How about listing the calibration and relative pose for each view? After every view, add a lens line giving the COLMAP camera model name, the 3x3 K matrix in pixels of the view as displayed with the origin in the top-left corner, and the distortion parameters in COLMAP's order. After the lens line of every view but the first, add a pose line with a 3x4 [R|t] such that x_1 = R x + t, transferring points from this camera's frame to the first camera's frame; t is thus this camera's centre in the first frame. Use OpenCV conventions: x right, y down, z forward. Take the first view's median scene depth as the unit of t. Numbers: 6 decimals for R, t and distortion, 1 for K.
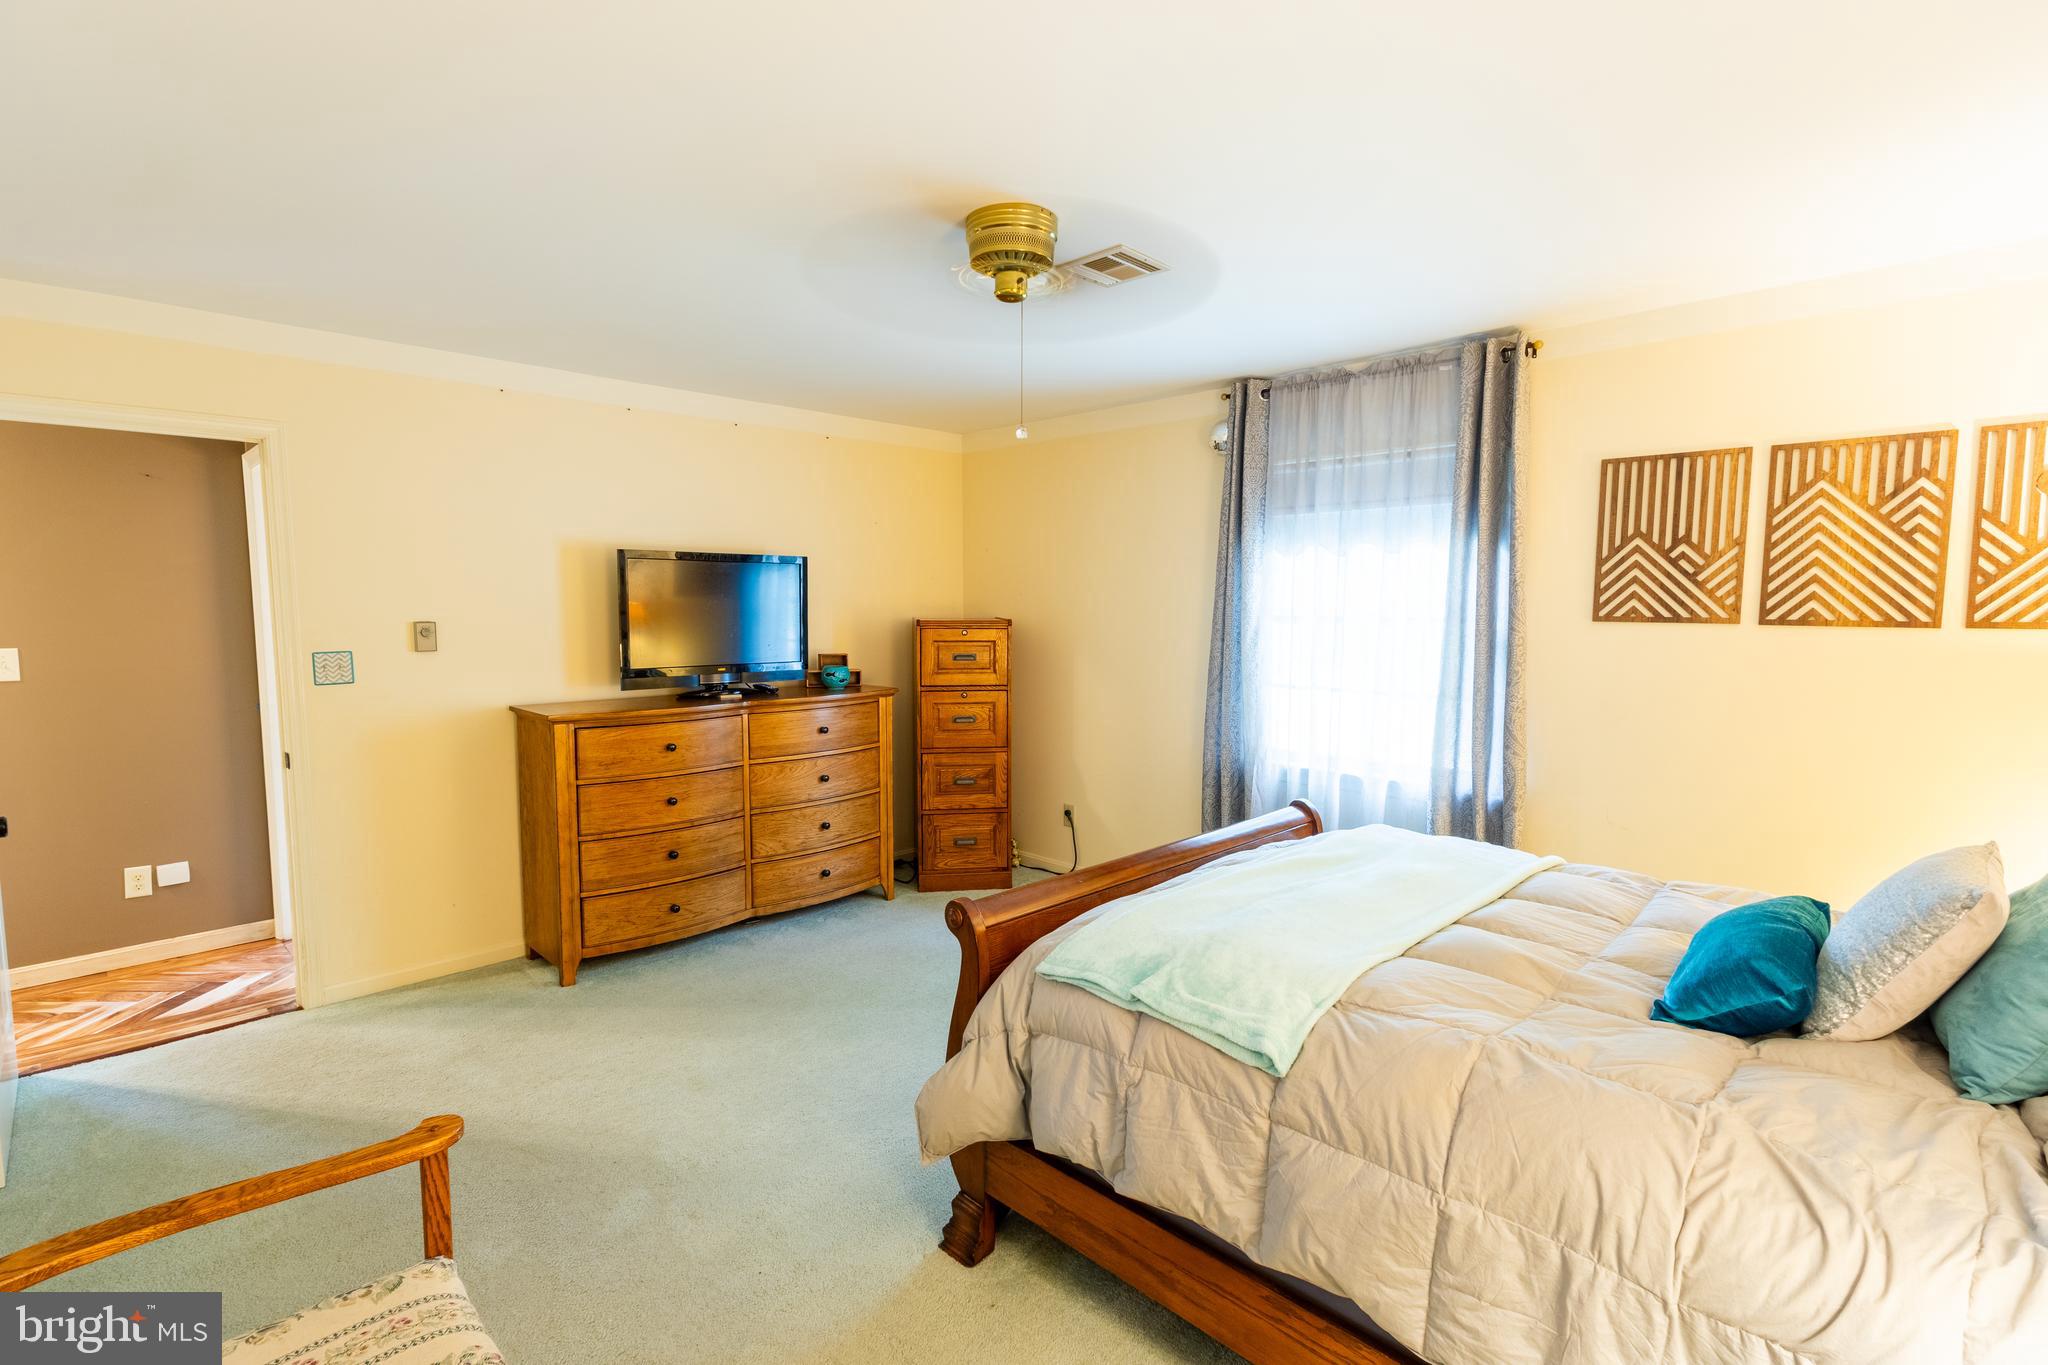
lens RADIAL K [[965.6, 0, 1016.3], [0, 965.6, 686.4], [0, 0, 1]] dist [-0.001952, 0.000062]
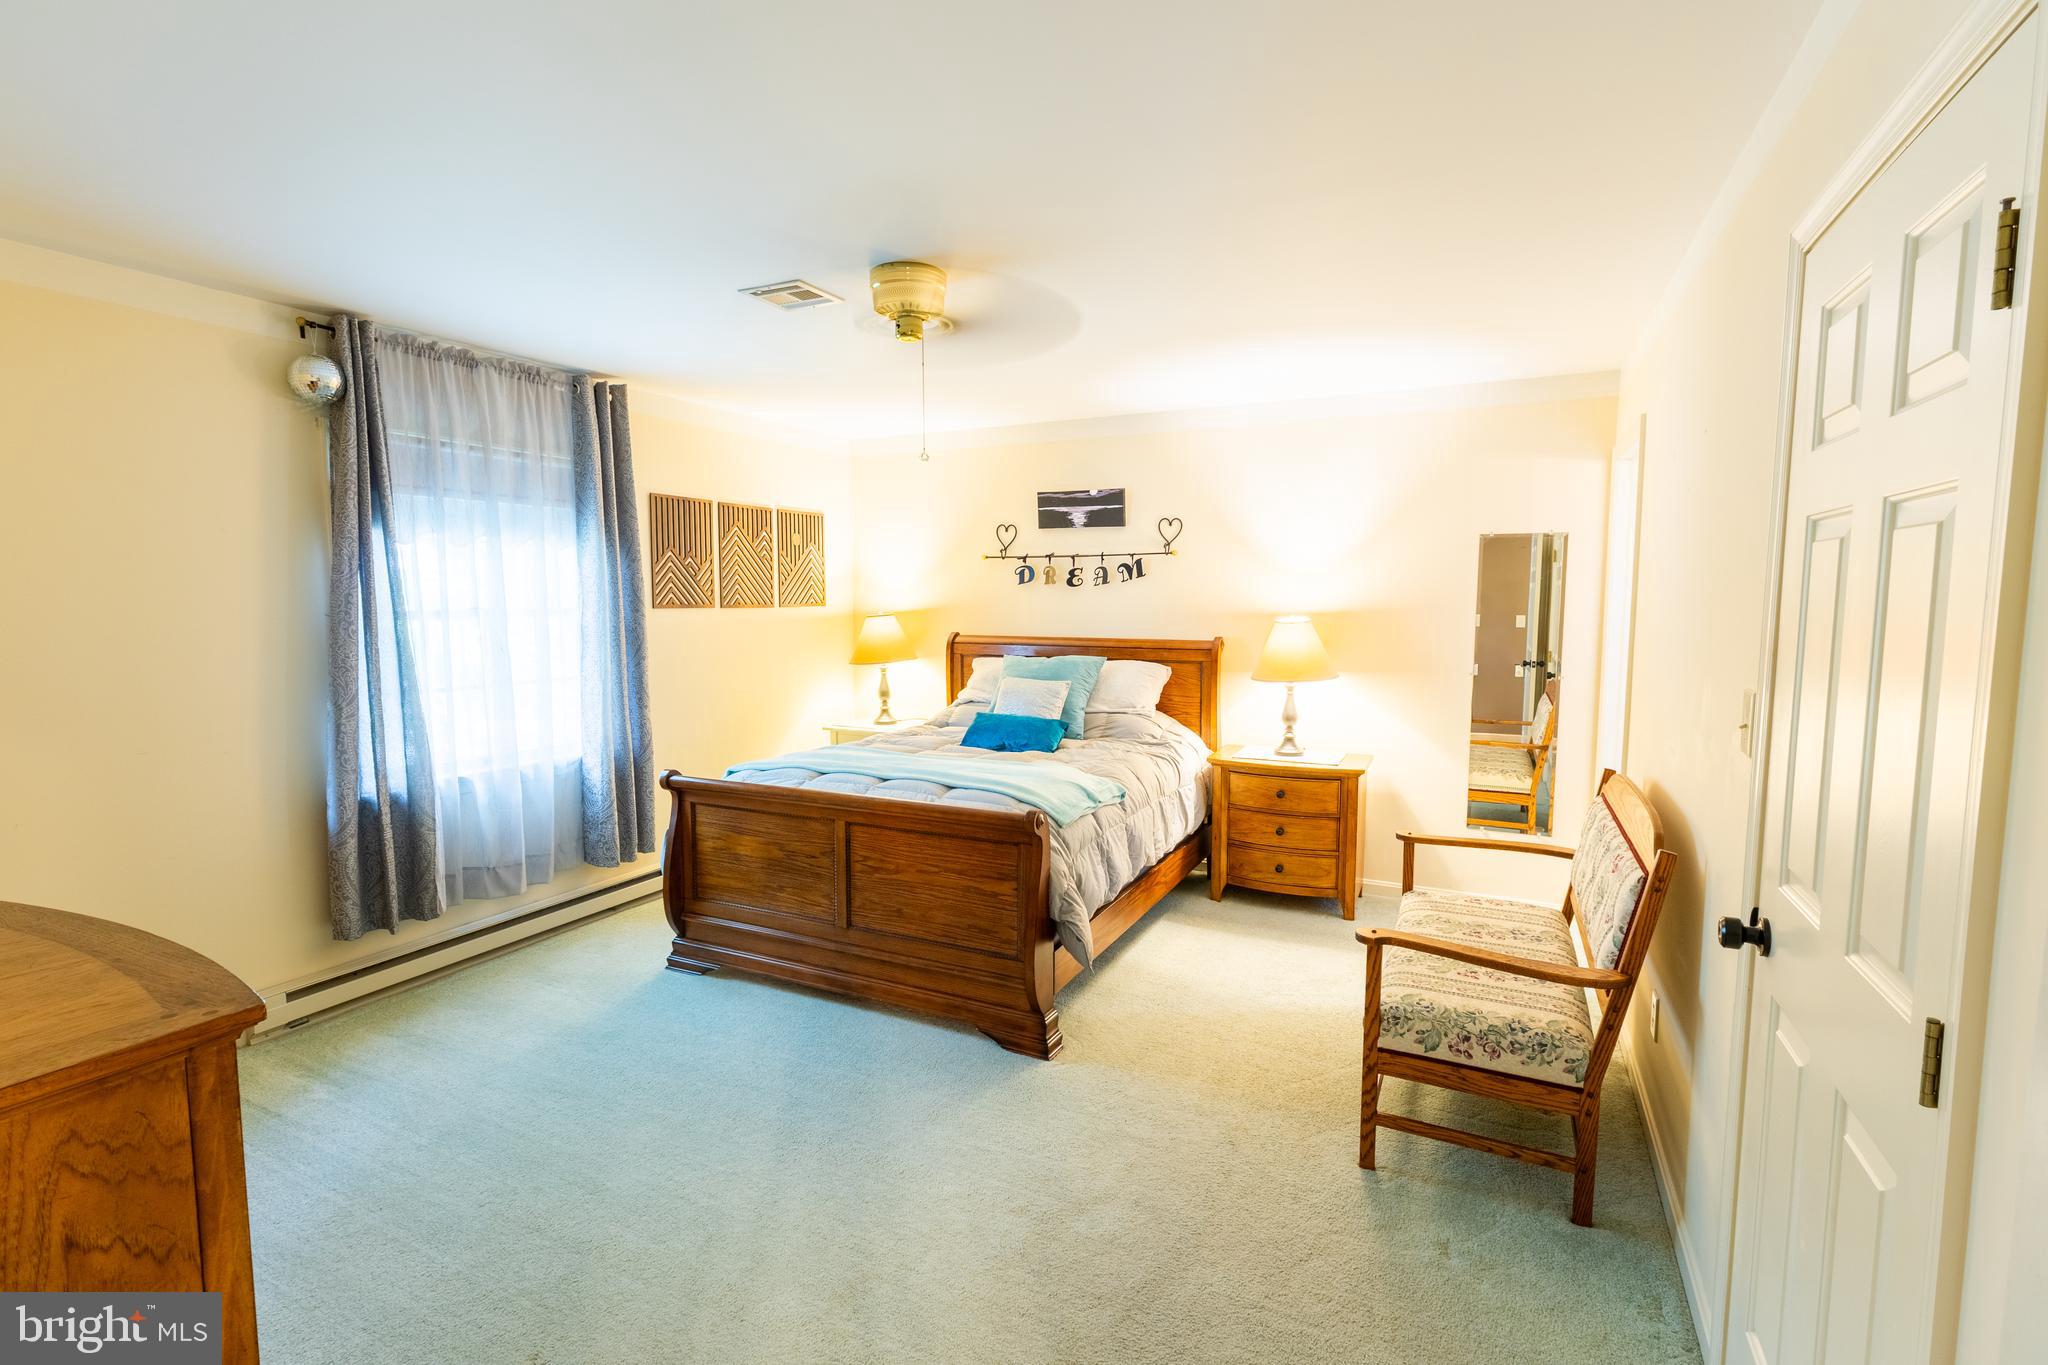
lens RADIAL K [[965.6, 0, 1016.3], [0, 965.6, 686.4], [0, 0, 1]] dist [-0.001952, 0.000062]
pose [[-0.354730, -0.084078, 0.931181, -0.923959], [0.085874, 0.988809, 0.121995, -0.081774], [-0.931017, 0.123240, -0.343540, 1.020756]]
